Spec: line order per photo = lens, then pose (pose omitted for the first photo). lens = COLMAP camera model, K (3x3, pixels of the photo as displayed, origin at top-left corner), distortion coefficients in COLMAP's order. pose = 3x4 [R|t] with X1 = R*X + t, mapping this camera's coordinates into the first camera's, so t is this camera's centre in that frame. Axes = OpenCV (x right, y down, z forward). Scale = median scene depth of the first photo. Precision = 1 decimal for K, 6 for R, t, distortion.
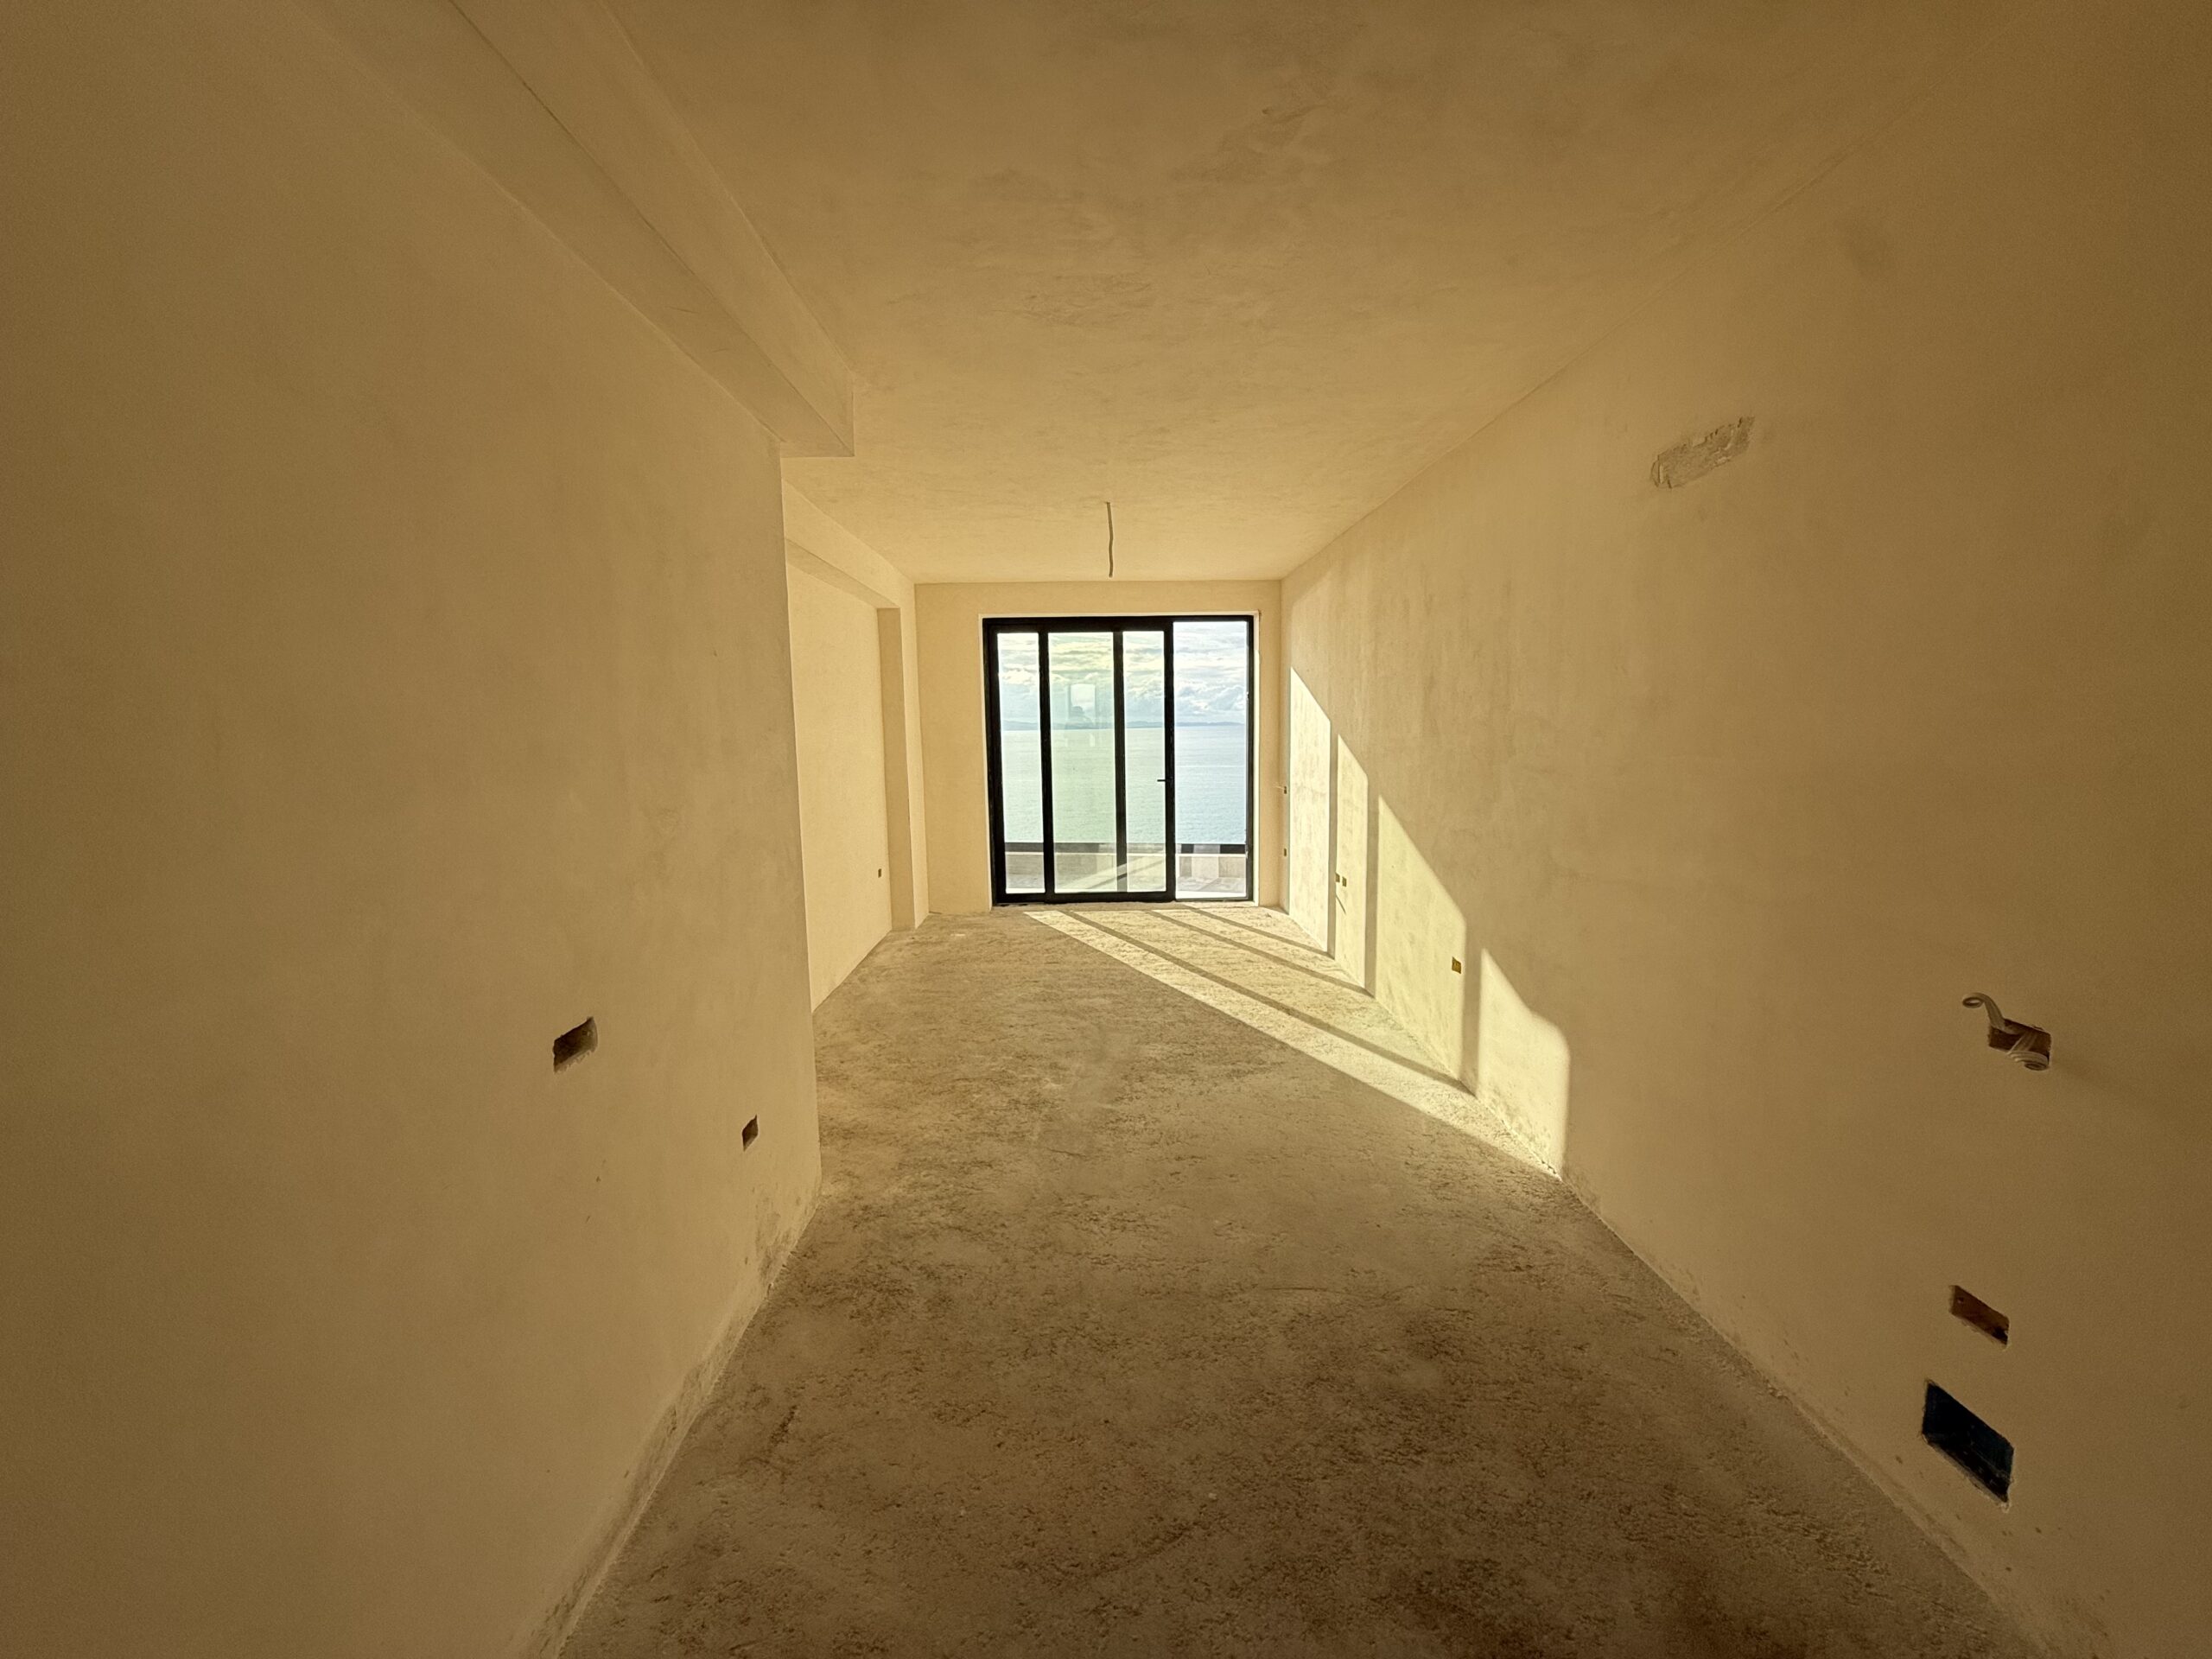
lens RADIAL K [[891.8, 0, 1106.0], [0, 891.8, 829.5], [0, 0, 1]] dist [-0.000002, -0.000004]
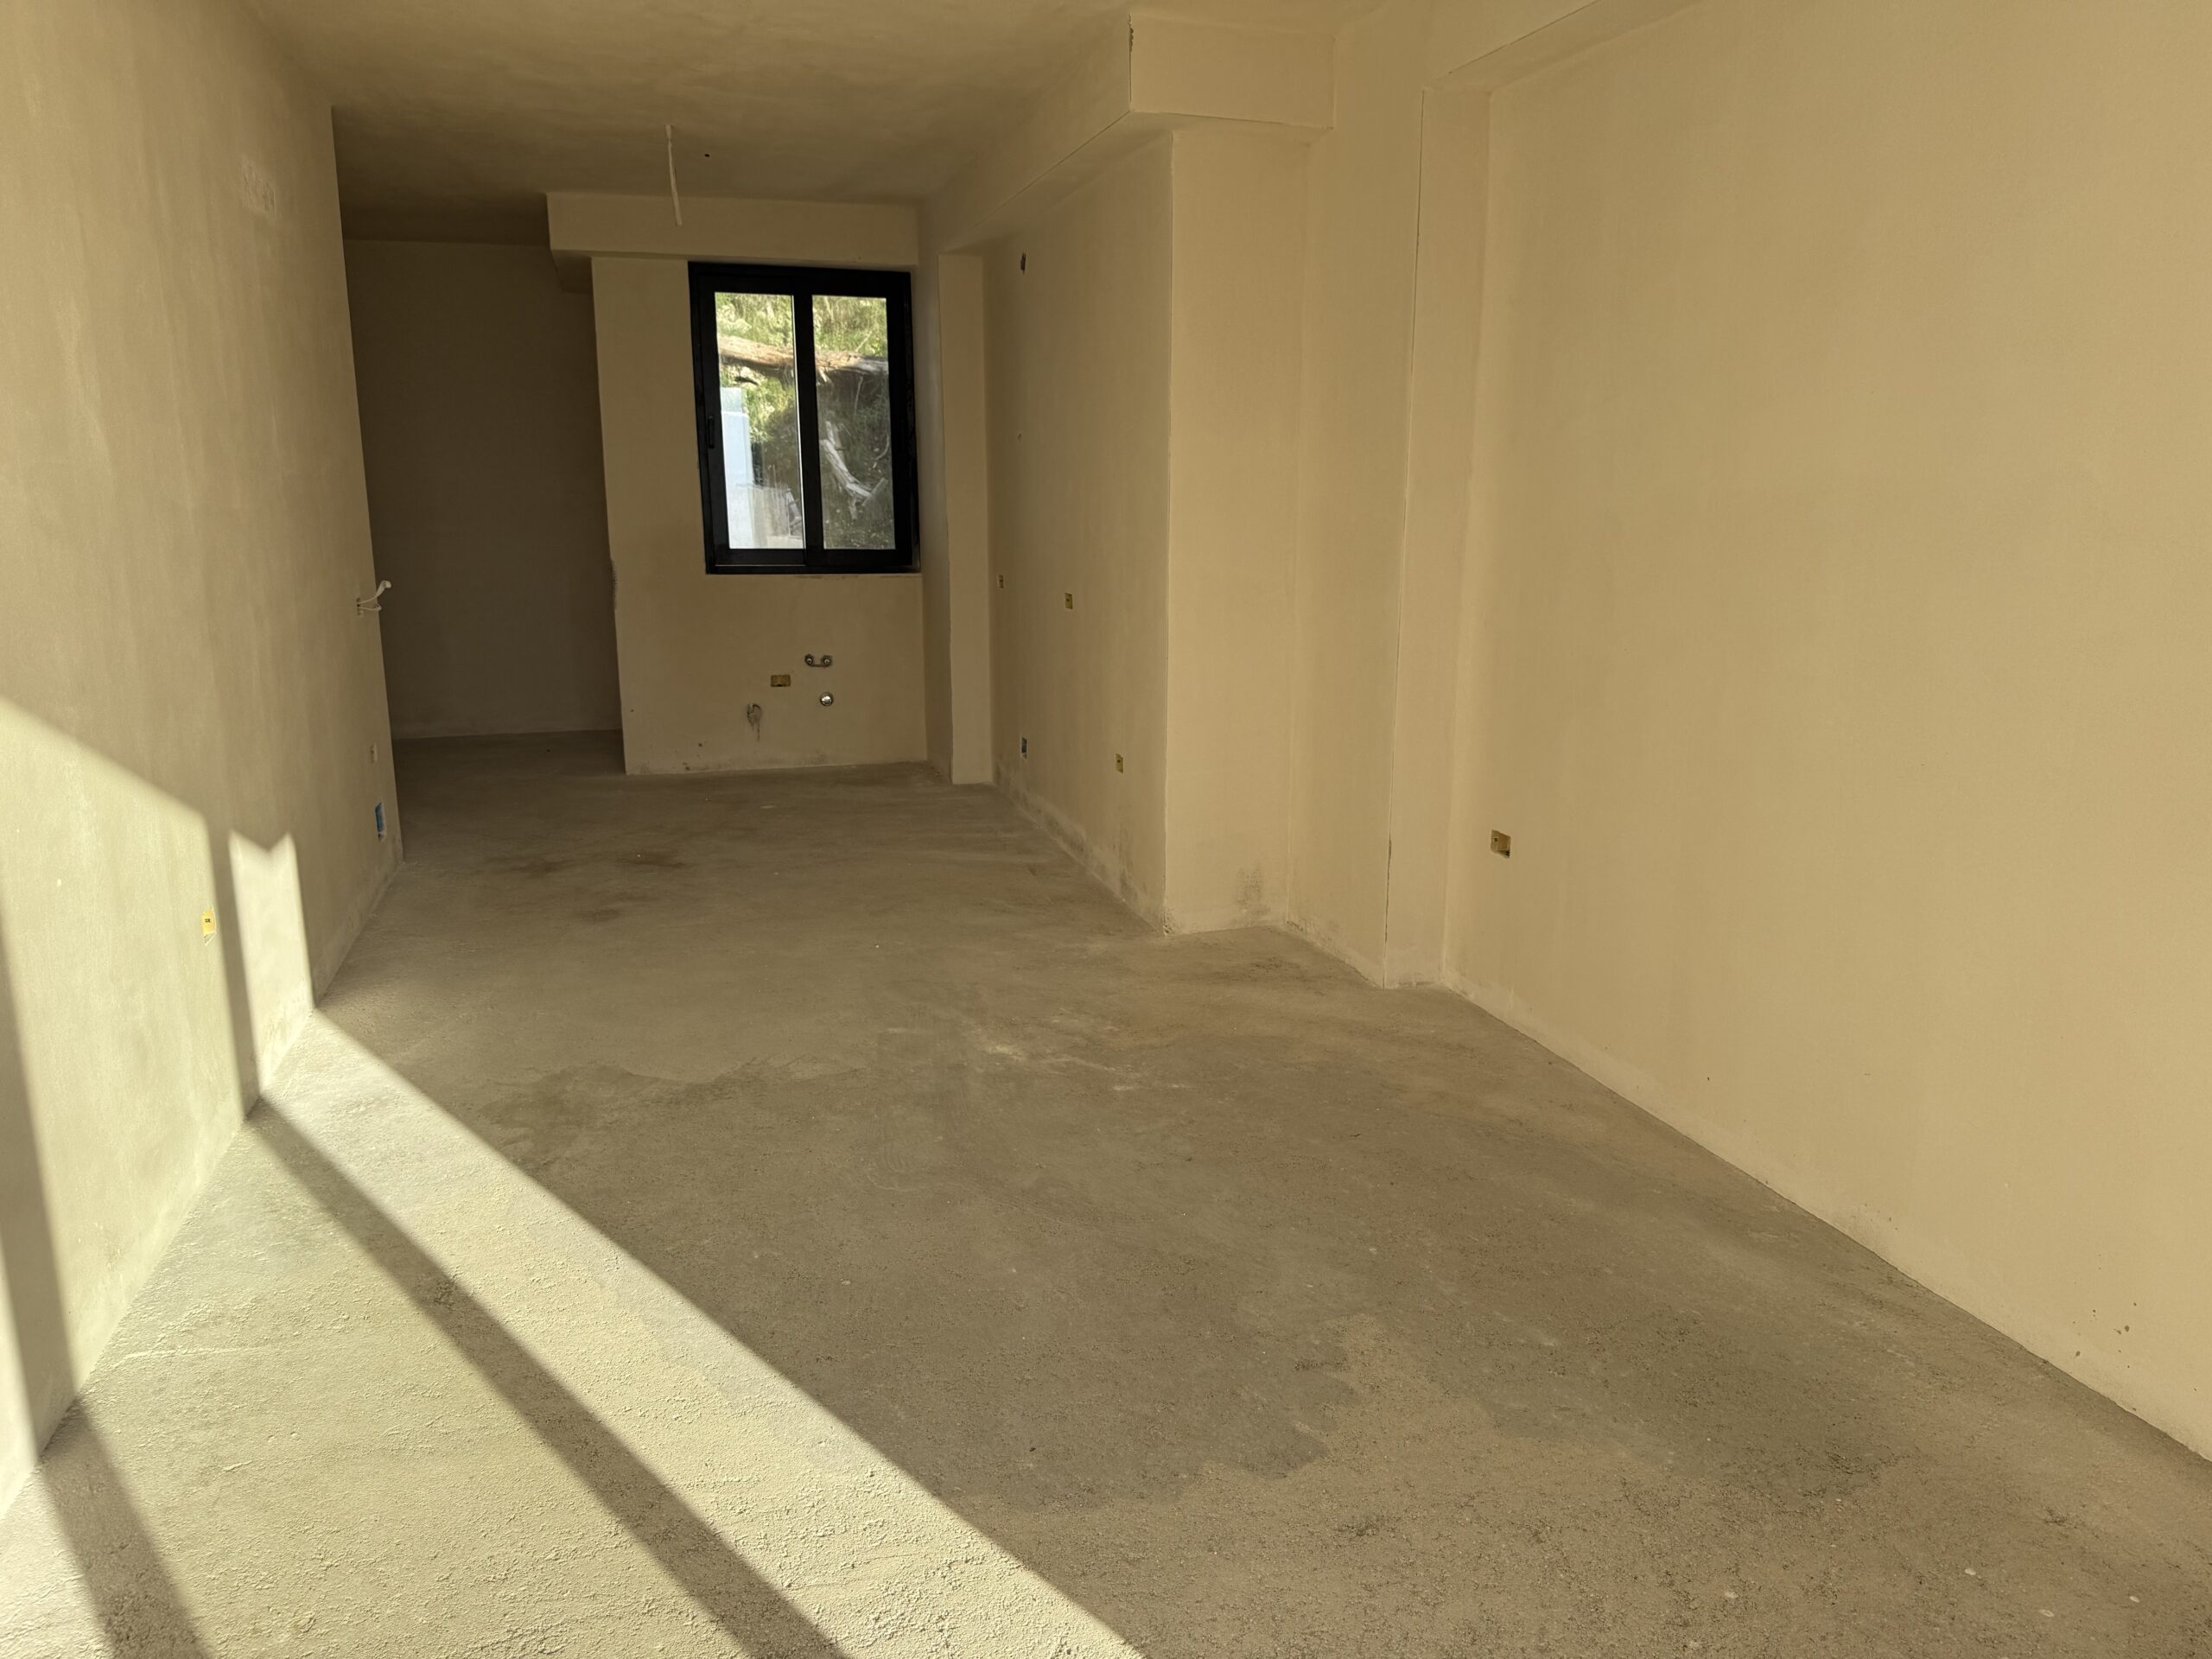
lens RADIAL K [[1521.3, 0, 1106.0], [0, 1521.3, 829.5], [0, 0, 1]] dist [0.003838, 0.000586]
pose [[-0.963831, 0.067075, -0.257934, 0.125800], [-0.024860, 0.940964, 0.337592, -0.197274], [0.265350, 0.331794, -0.905263, 1.892772]]
